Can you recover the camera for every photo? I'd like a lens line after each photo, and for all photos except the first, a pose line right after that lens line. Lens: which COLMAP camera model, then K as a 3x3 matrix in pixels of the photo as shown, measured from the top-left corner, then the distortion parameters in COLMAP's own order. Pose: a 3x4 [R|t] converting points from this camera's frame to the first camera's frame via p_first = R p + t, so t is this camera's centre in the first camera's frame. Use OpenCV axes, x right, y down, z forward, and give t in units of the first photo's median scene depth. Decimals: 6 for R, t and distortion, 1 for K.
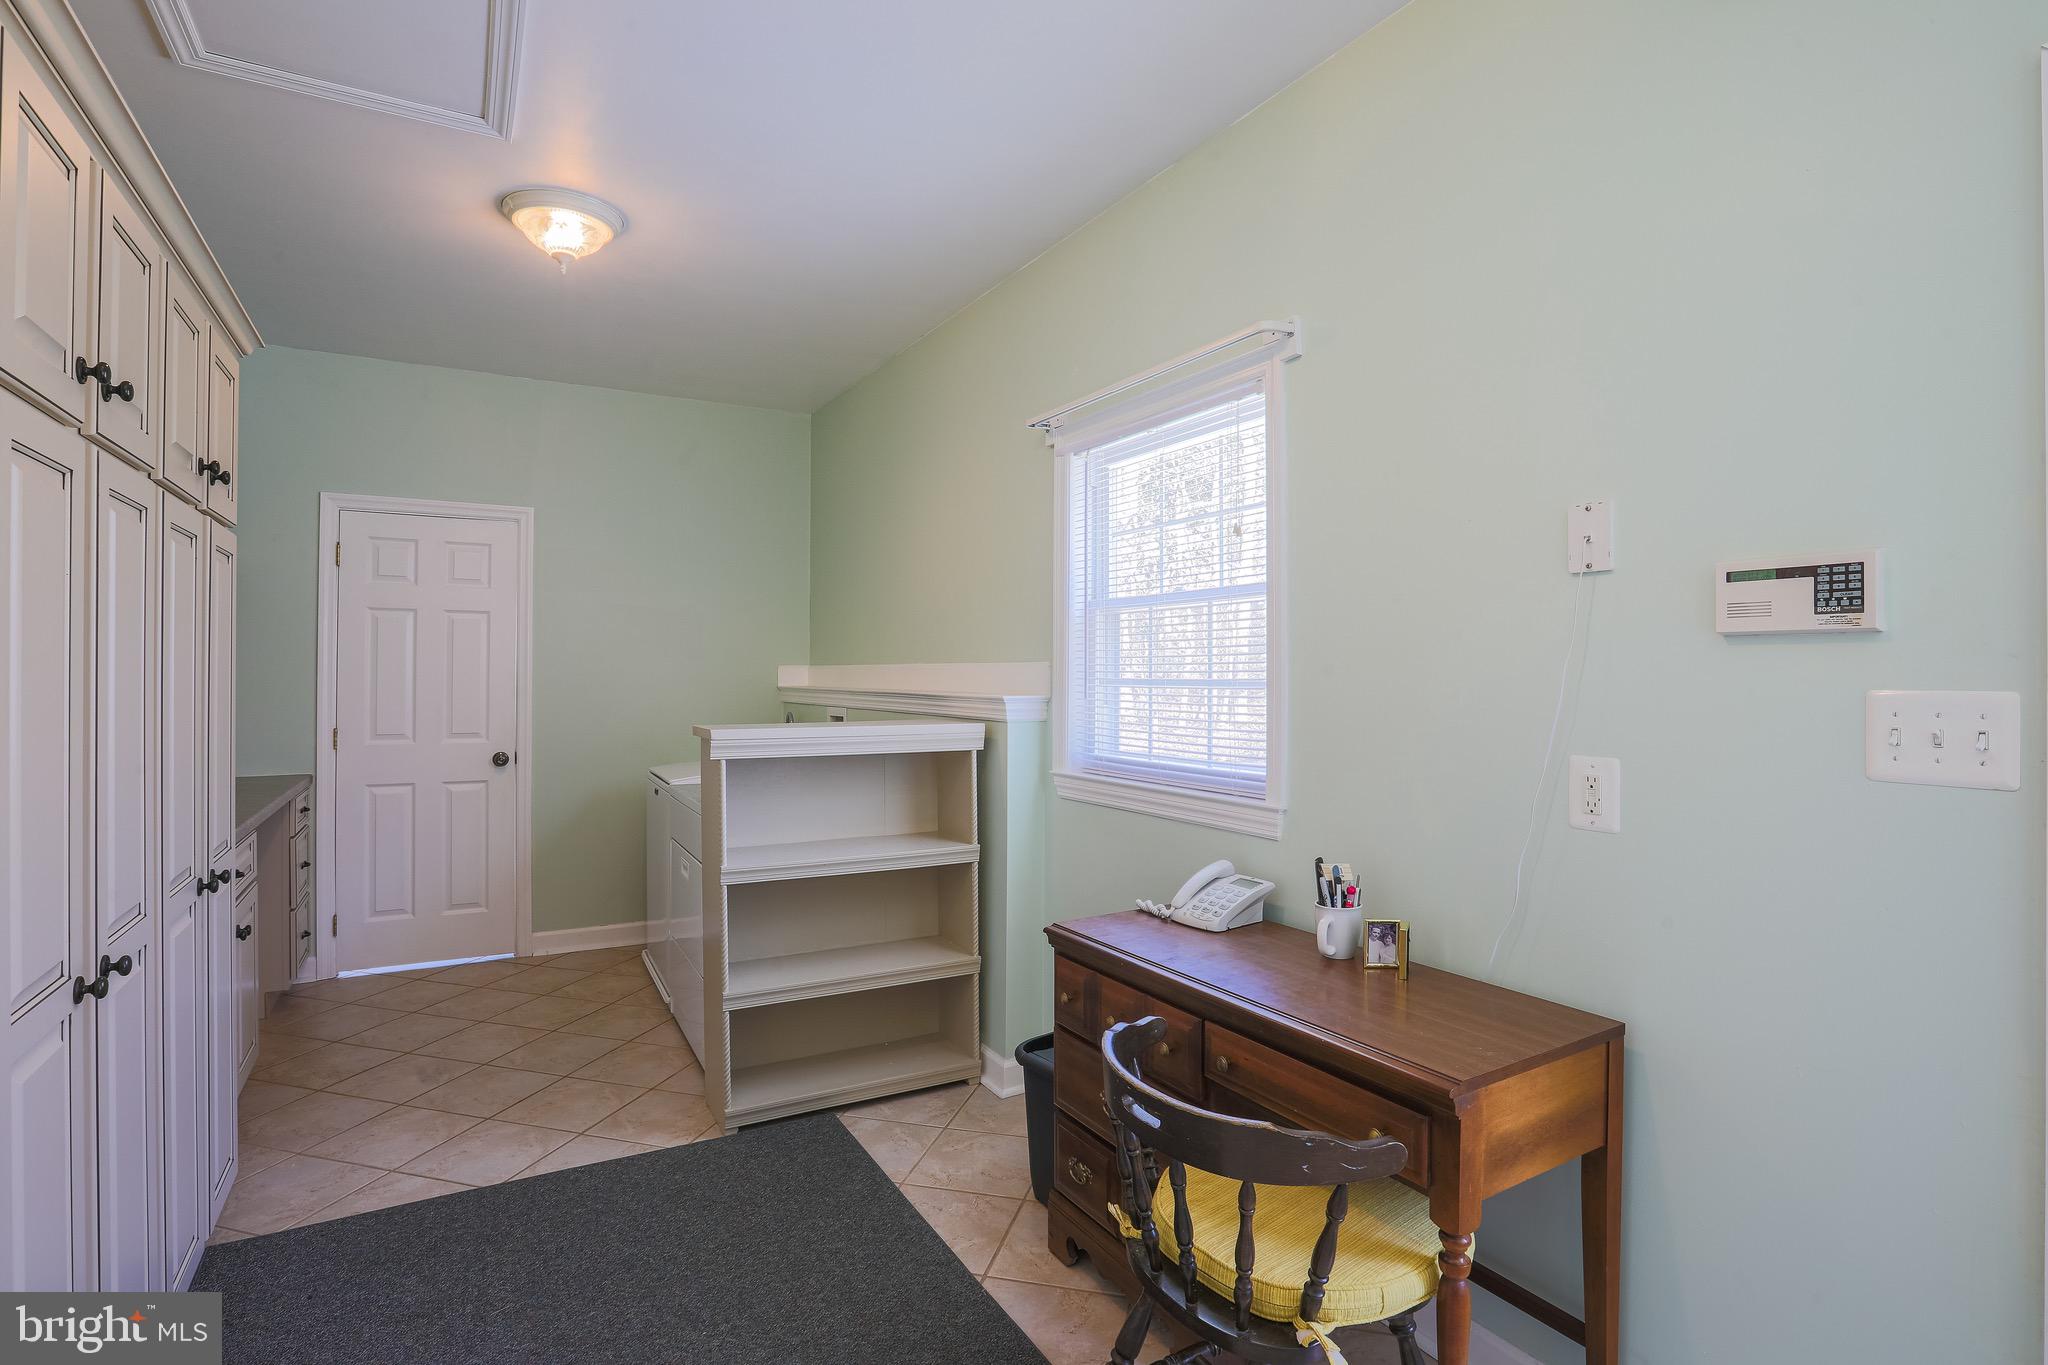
lens RADIAL K [[1005.3, 0, 1024.0], [0, 1005.3, 682.5], [0, 0, 1]] dist [0.000464, 0.000259]
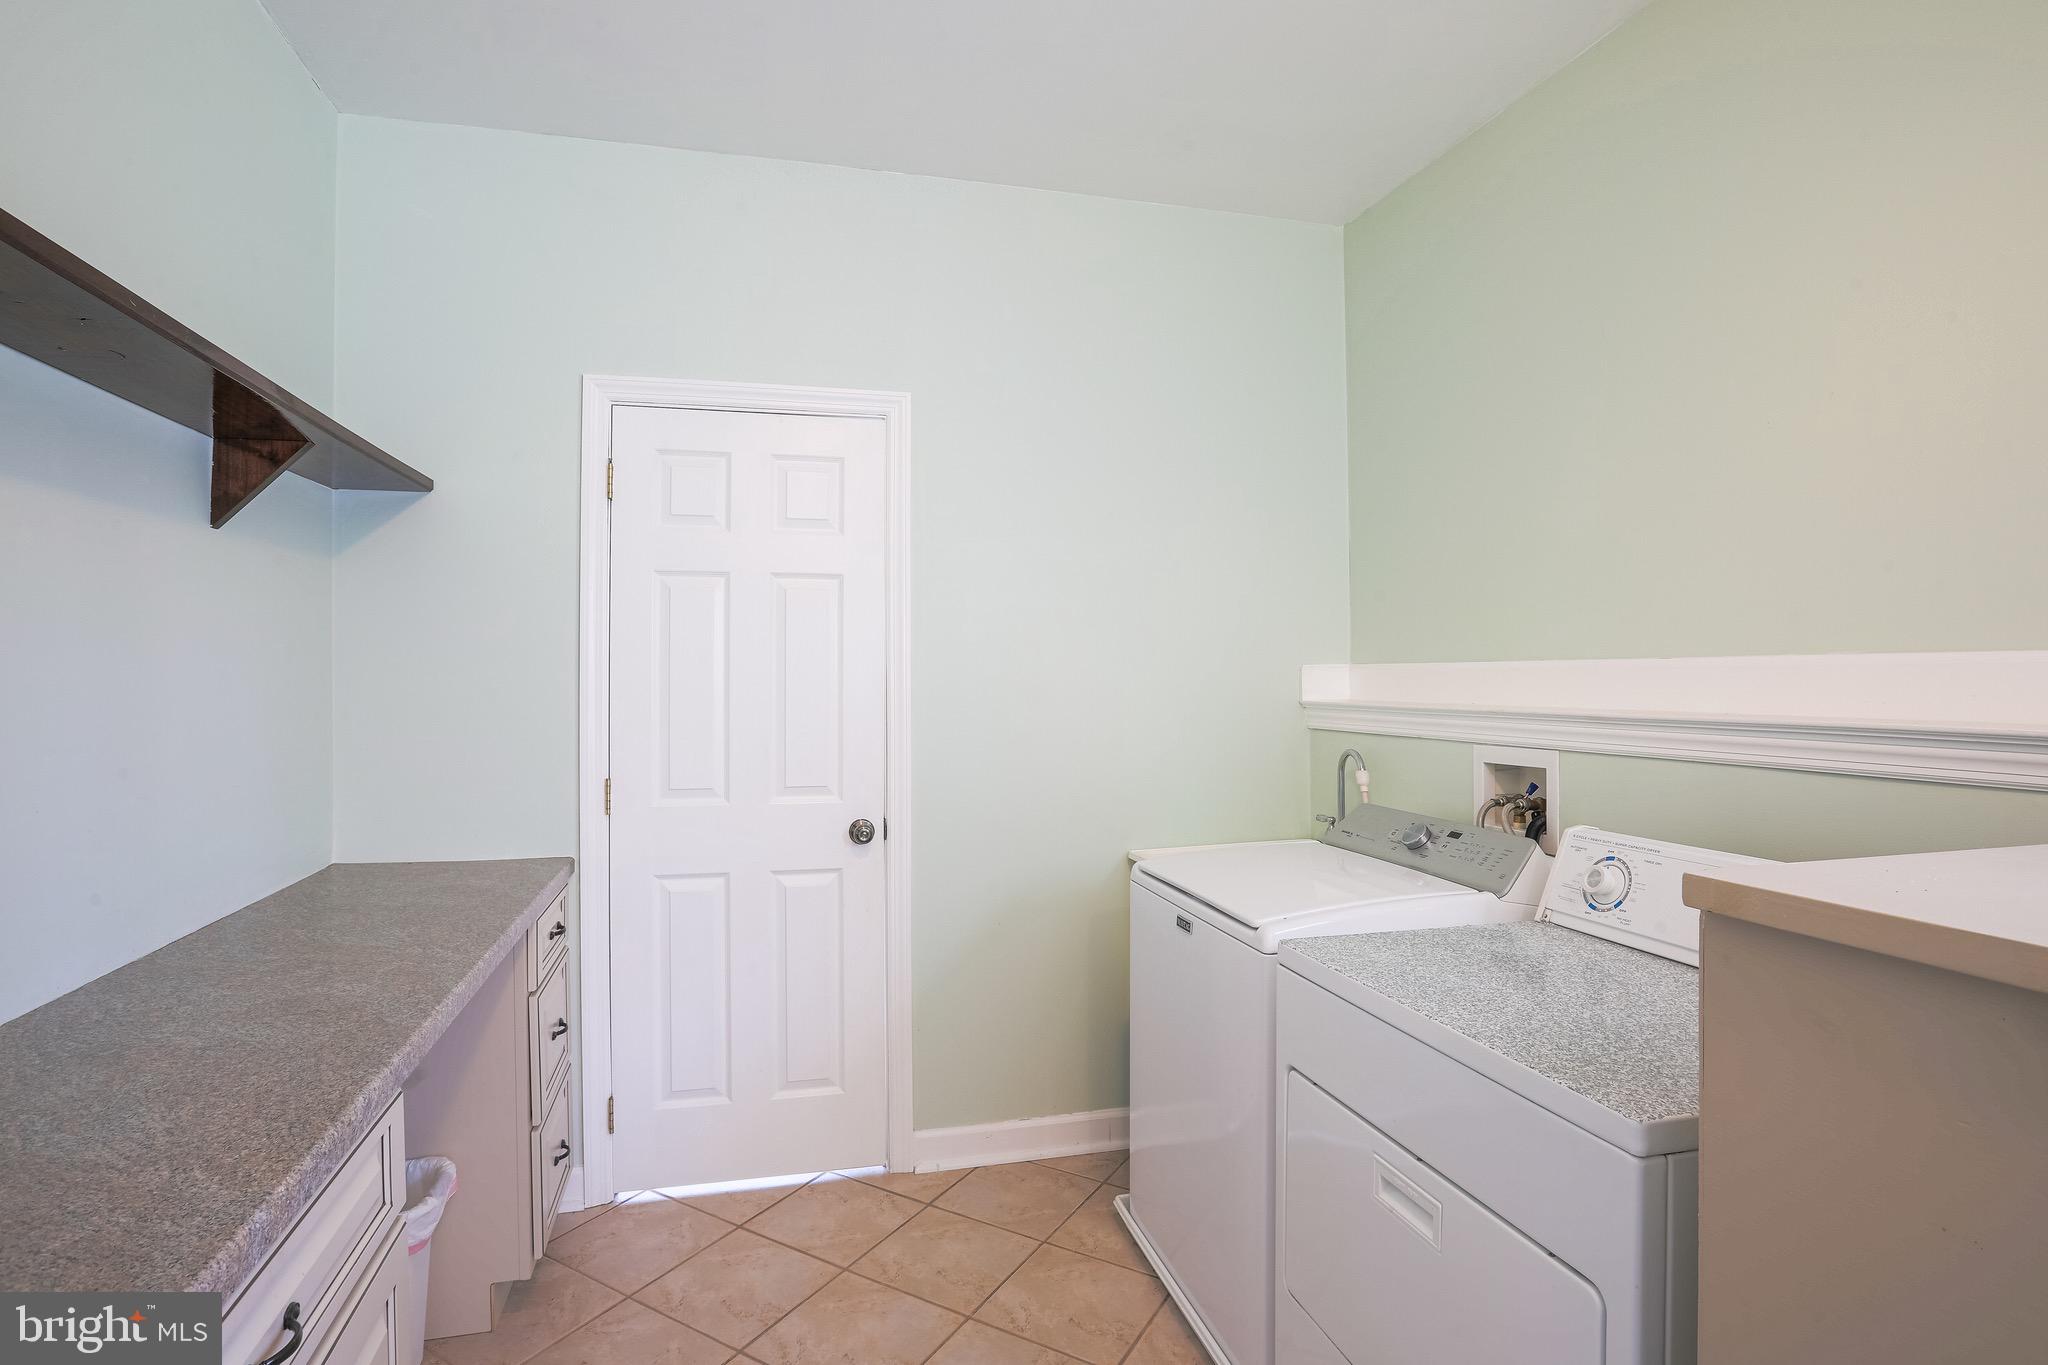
lens RADIAL K [[1031.5, 0, 1024.0], [0, 1031.5, 682.5], [0, 0, 1]] dist [-0.030251, 0.000965]
pose [[0.971889, -0.007006, -0.235336, -0.300541], [0.006971, 0.999975, -0.000980, -0.007734], [0.235337, -0.000688, 0.971914, 0.464657]]
